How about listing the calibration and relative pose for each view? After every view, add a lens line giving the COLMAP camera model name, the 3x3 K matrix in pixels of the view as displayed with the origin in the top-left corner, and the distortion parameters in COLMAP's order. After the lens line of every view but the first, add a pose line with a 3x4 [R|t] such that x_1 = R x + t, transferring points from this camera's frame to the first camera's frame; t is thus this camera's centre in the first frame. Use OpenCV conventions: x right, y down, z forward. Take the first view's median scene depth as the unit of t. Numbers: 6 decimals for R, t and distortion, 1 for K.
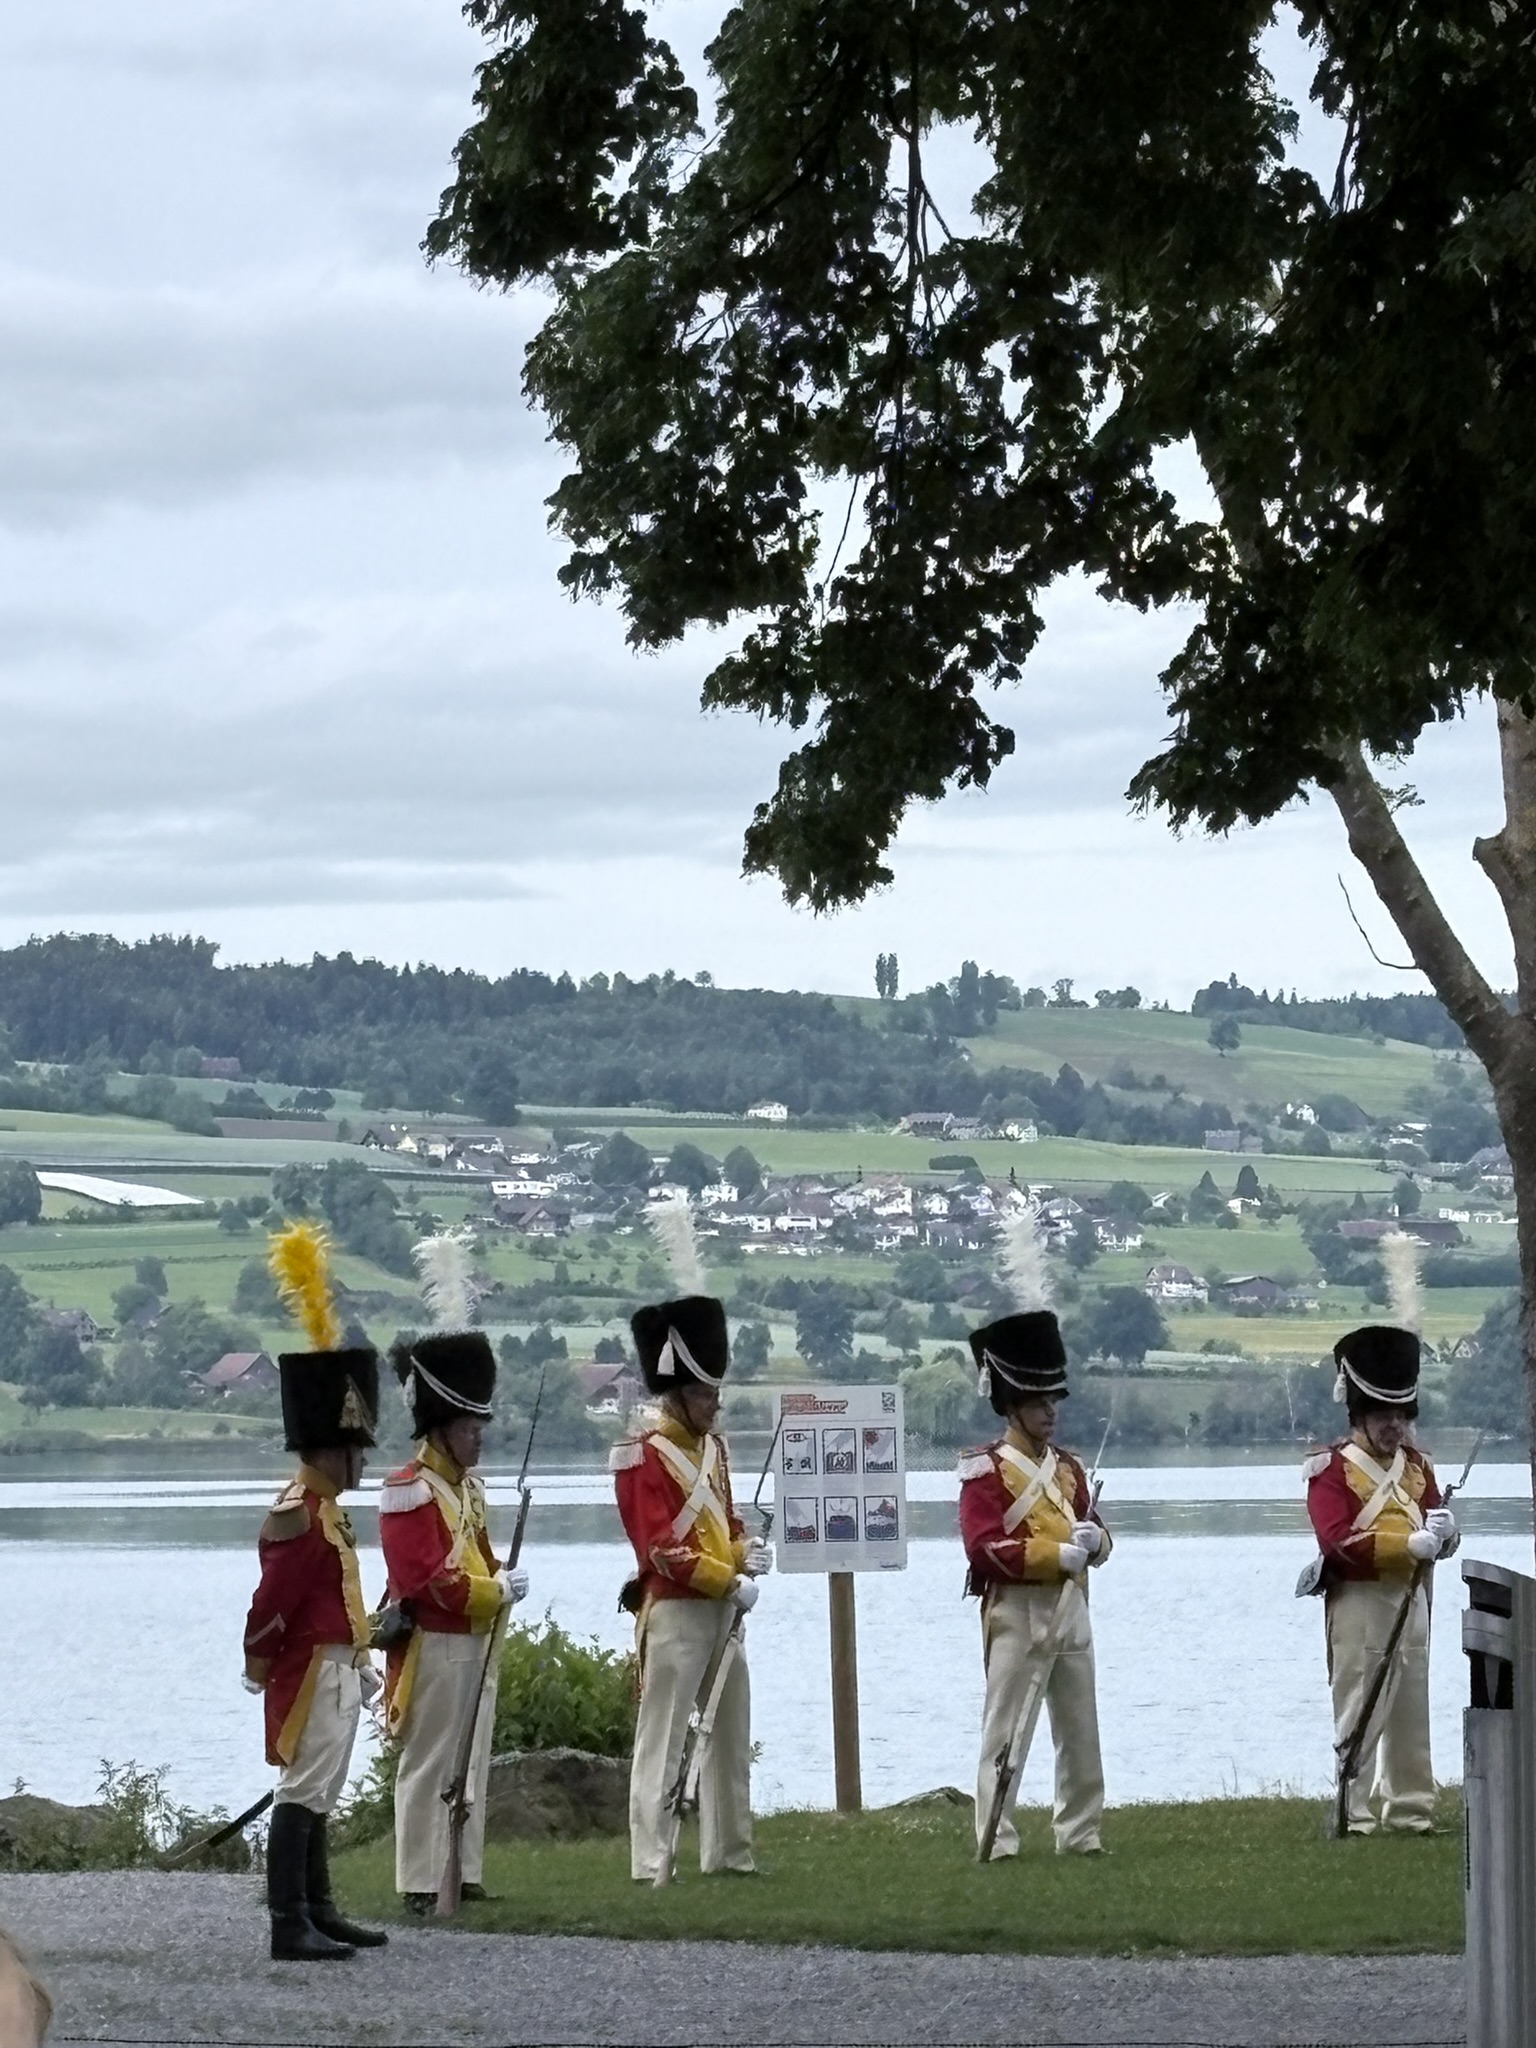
lens RADIAL K [[10105.8, 0, 768.0], [0, 10105.8, 1024.0], [0, 0, 1]] dist [0.186808, 1.456912]
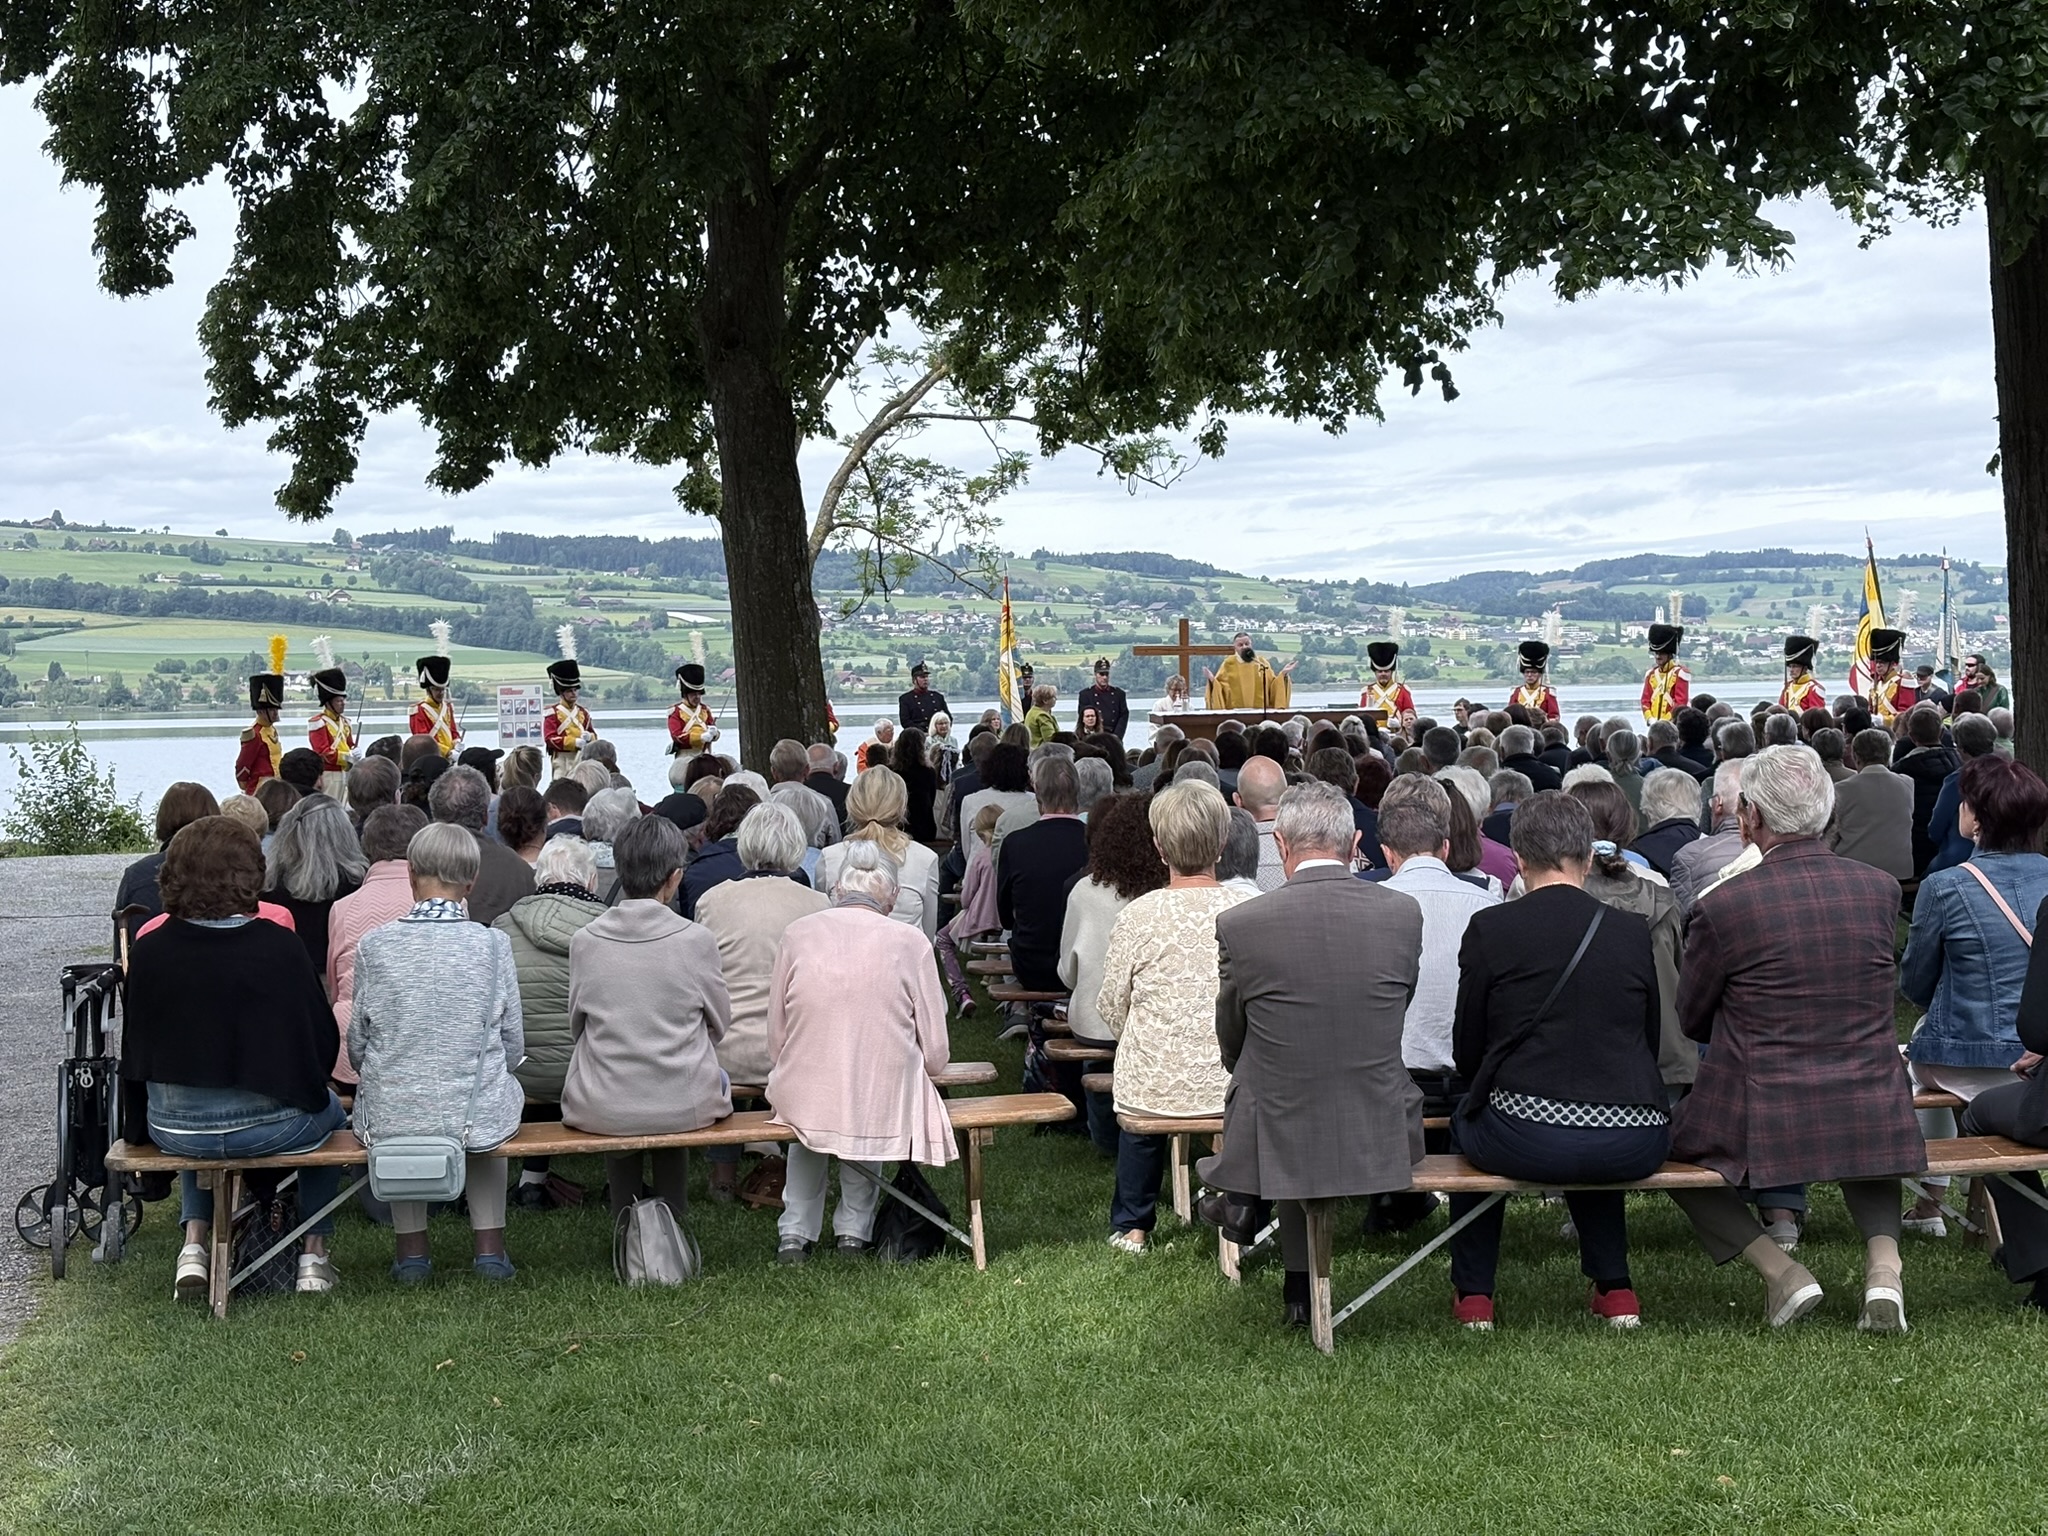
lens RADIAL K [[3157.4, 0, 1024.0], [0, 3157.4, 768.0], [0, 0, 1]] dist [0.210905, -0.100285]
pose [[0.999224, -0.011225, 0.037744, 0.102383], [0.008762, 0.997859, 0.064819, 0.000739], [-0.038391, -0.064438, 0.997183, 0.053101]]
